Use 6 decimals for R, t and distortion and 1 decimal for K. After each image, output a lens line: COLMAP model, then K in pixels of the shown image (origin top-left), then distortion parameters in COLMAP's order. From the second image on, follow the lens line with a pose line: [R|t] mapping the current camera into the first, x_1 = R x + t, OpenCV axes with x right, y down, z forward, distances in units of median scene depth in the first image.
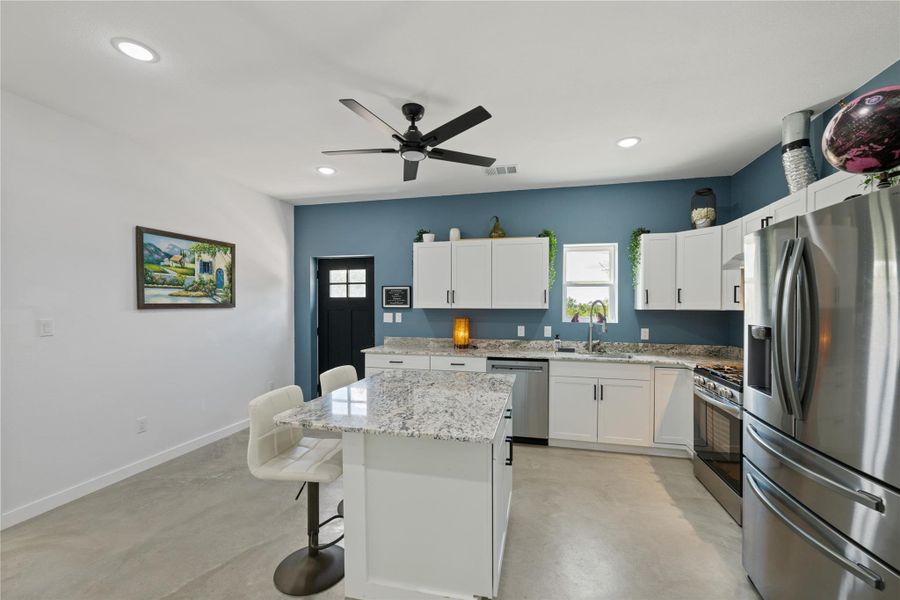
lens RADIAL K [[361.3, 0, 450.2], [0, 361.3, 305.6], [0, 0, 1]] dist [-0.002385, -0.000237]
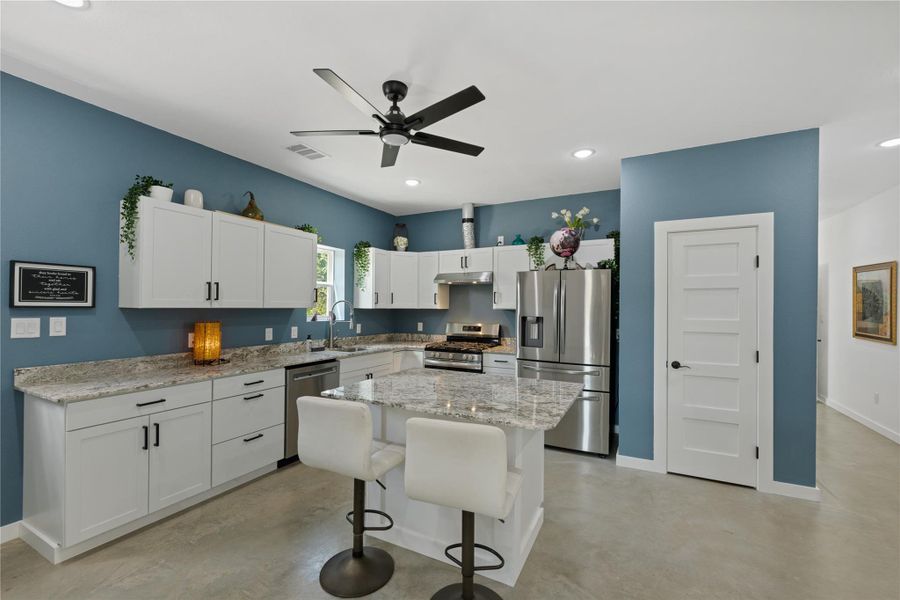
lens RADIAL K [[380.3, 0, 448.8], [0, 380.3, 301.6], [0, 0, 1]] dist [-0.001014, -0.000112]
pose [[0.235527, 0.012851, 0.971783, -0.596978], [-0.006808, 0.999910, -0.011572, 0.001057], [-0.971844, -0.003891, 0.235593, 0.386498]]
